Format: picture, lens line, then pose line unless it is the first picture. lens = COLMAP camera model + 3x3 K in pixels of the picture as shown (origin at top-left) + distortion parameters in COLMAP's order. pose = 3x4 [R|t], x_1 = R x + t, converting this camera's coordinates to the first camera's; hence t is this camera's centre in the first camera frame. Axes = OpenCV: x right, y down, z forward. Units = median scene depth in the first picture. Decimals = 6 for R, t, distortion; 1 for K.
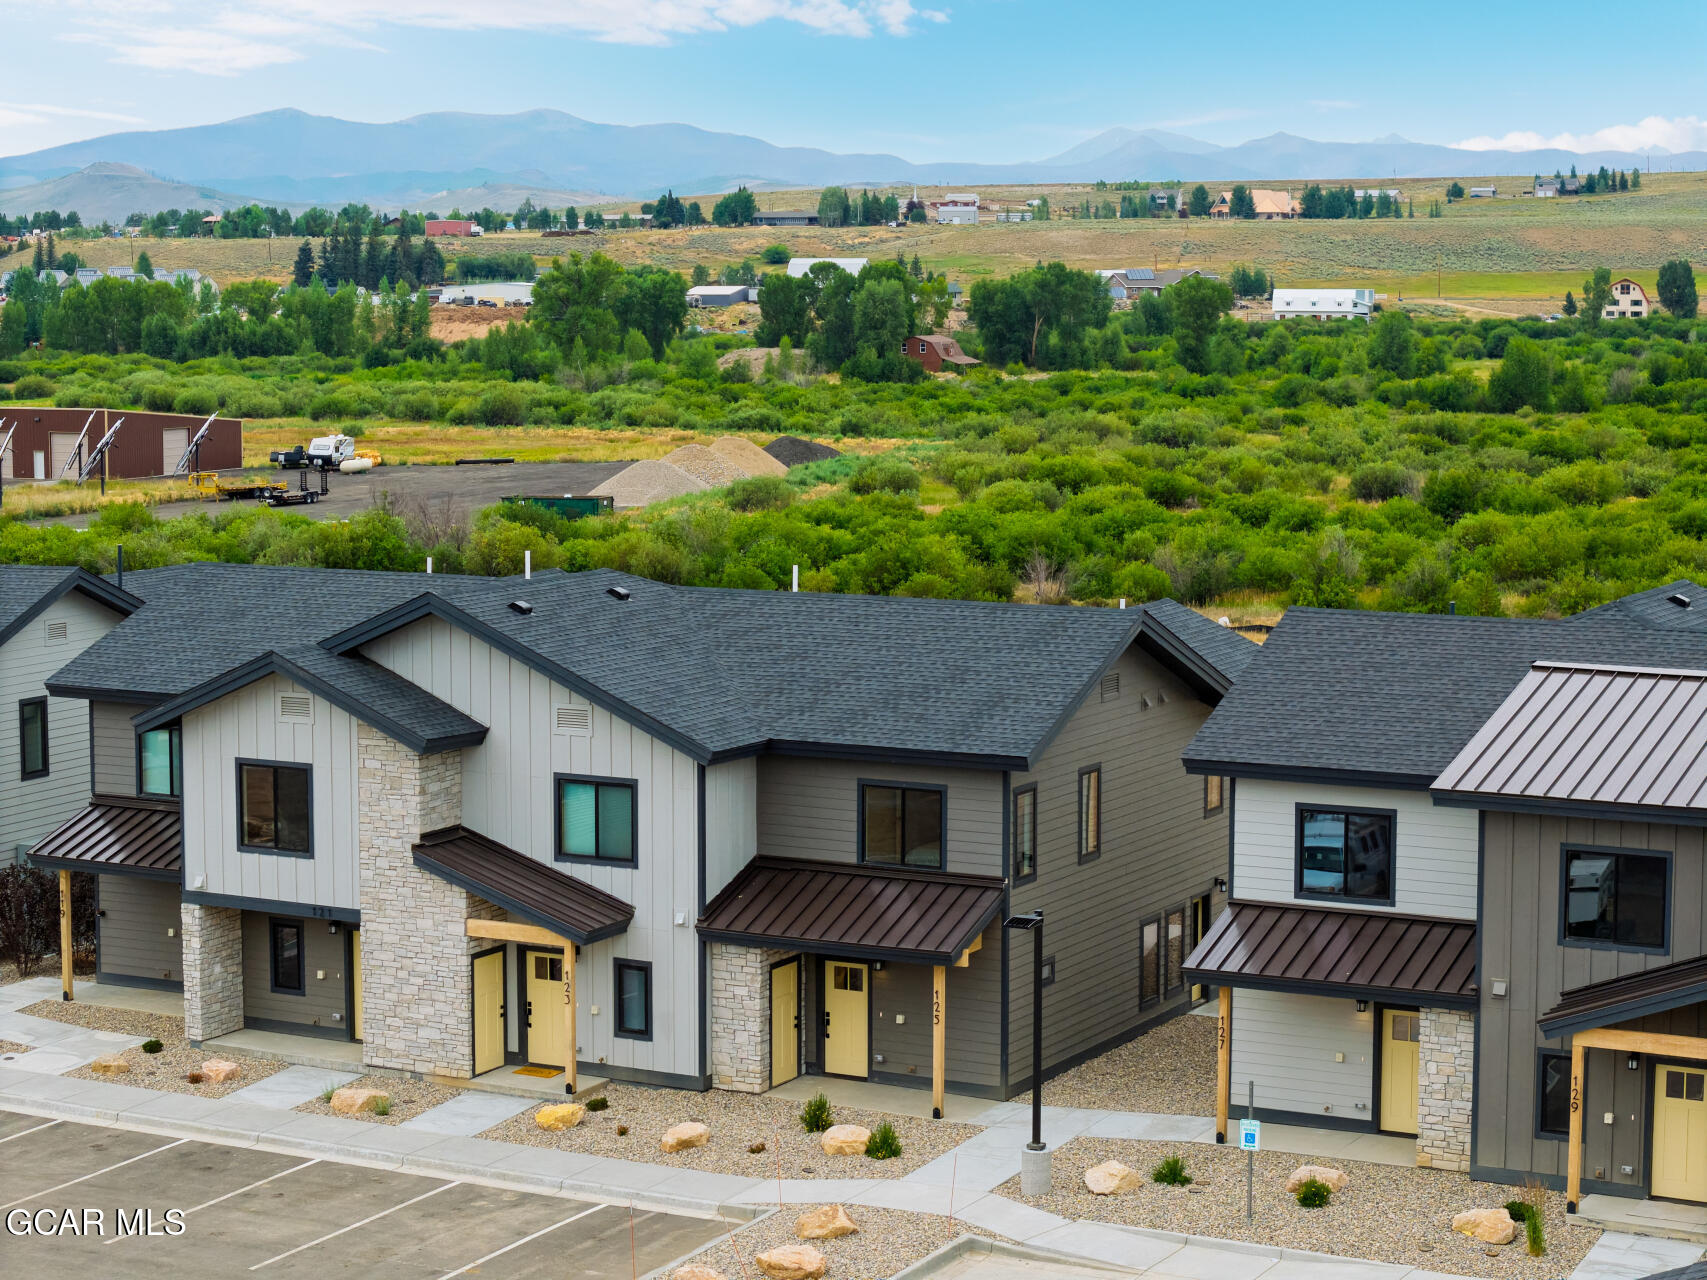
lens RADIAL K [[3424.4, 0, 853.5], [0, 3424.4, 640.0], [0, 0, 1]] dist [-0.245603, 1.247925]
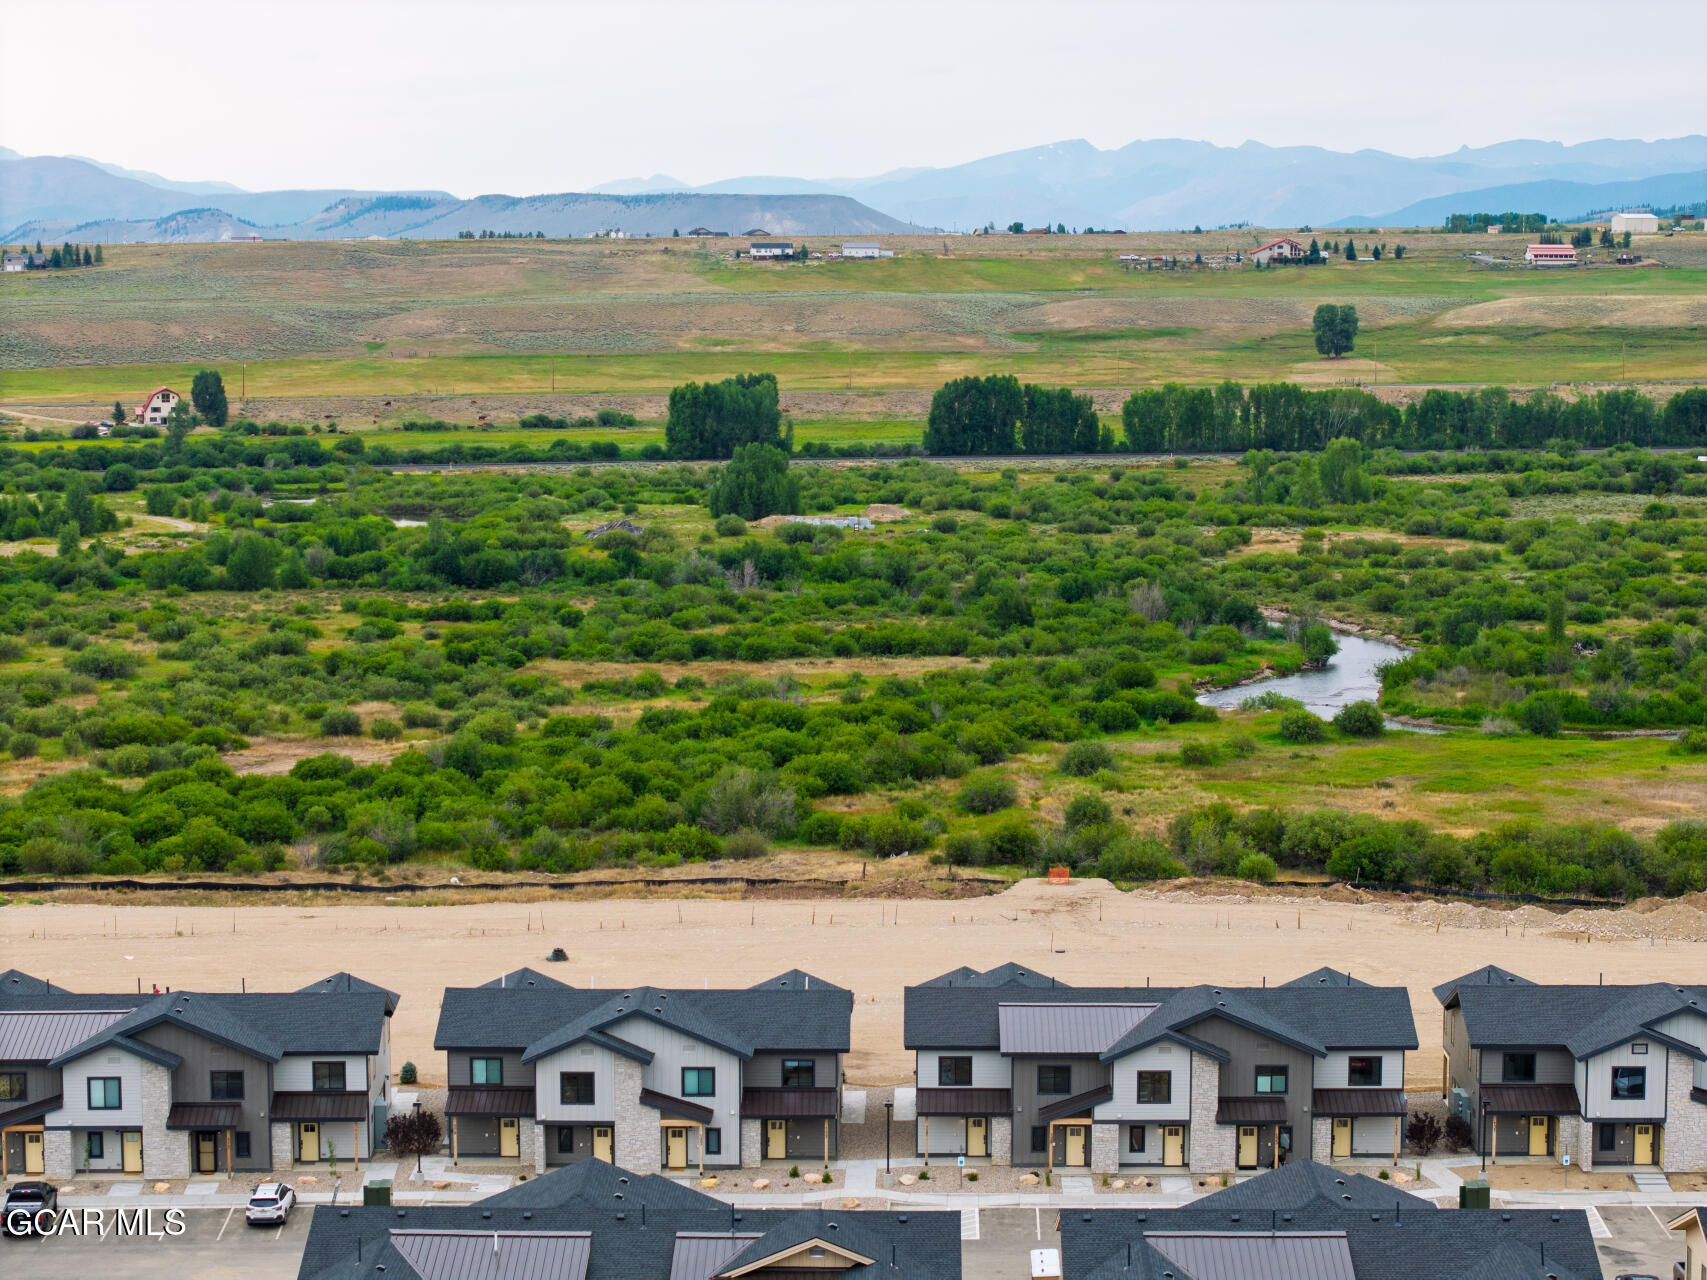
lens RADIAL K [[3424.4, 0, 853.5], [0, 3424.4, 640.0], [0, 0, 1]] dist [-0.245603, 1.247925]
pose [[0.888407, -0.050750, 0.456243, -1.269475], [0.050203, 0.998650, 0.013327, -0.357070], [-0.456304, 0.011065, 0.889755, -1.661853]]
